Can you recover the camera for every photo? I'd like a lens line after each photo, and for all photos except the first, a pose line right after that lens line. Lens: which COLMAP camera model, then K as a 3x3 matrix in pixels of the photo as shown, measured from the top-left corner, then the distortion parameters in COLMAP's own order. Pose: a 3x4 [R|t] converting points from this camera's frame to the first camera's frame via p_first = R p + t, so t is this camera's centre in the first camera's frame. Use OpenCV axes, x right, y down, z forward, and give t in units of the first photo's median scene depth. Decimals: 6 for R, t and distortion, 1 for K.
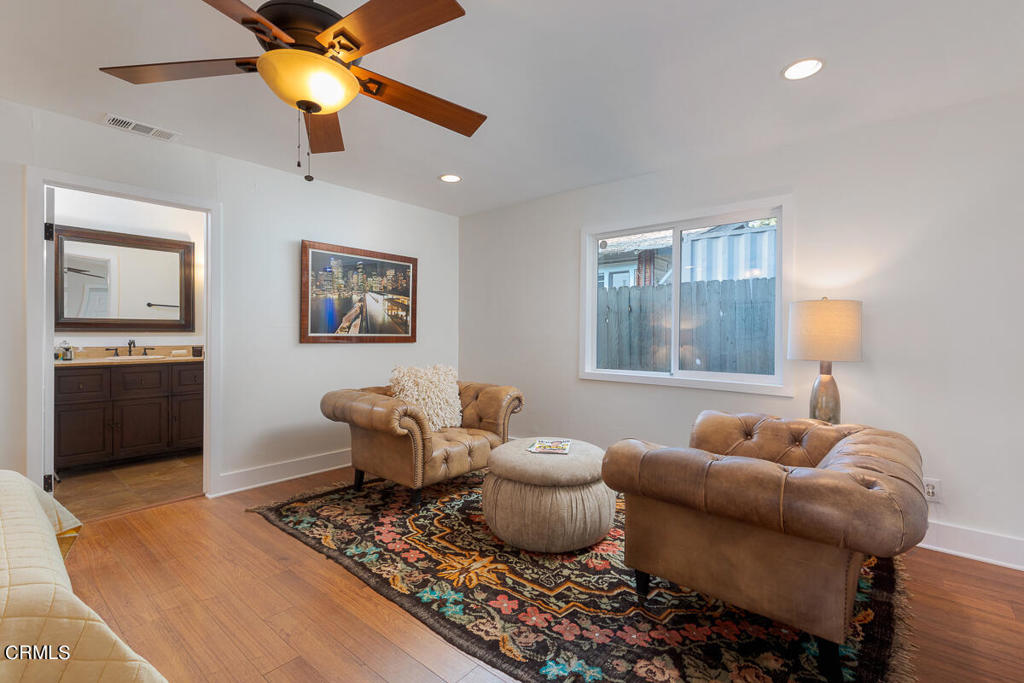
lens RADIAL K [[483.1, 0, 515.0], [0, 483.1, 334.8], [0, 0, 1]] dist [0.003120, 0.000109]
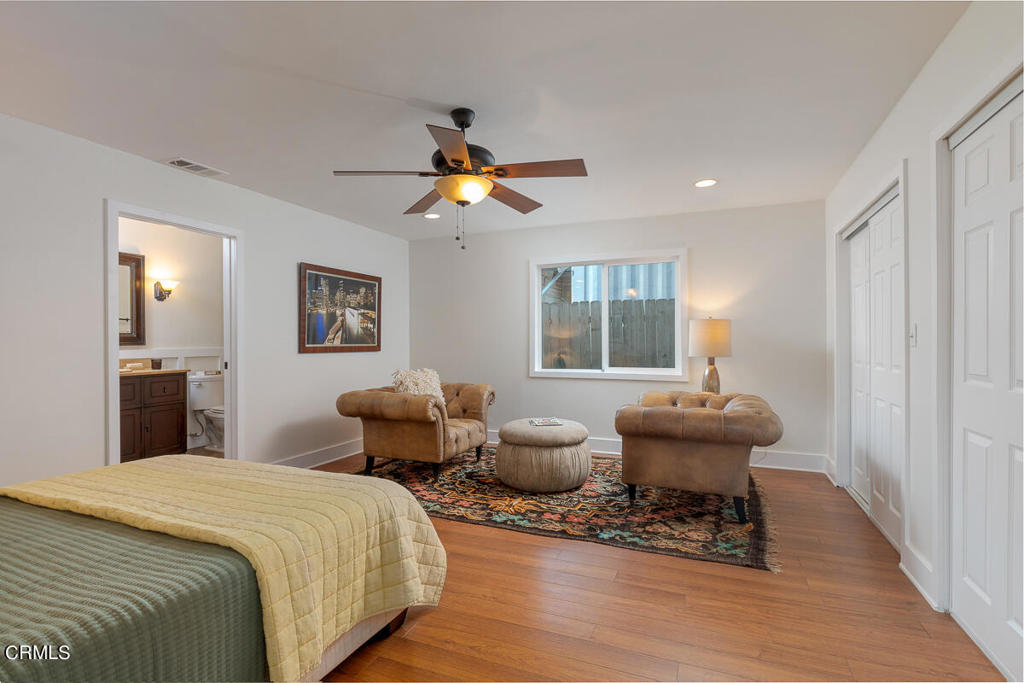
lens RADIAL K [[480.7, 0, 512.0], [0, 480.7, 341.5], [0, 0, 1]] dist [-0.000941, -0.000012]
pose [[0.961066, -0.012646, 0.276029, -0.366805], [0.012935, 0.999916, 0.000774, -0.006294], [-0.276016, 0.002826, 0.961149, -0.295183]]
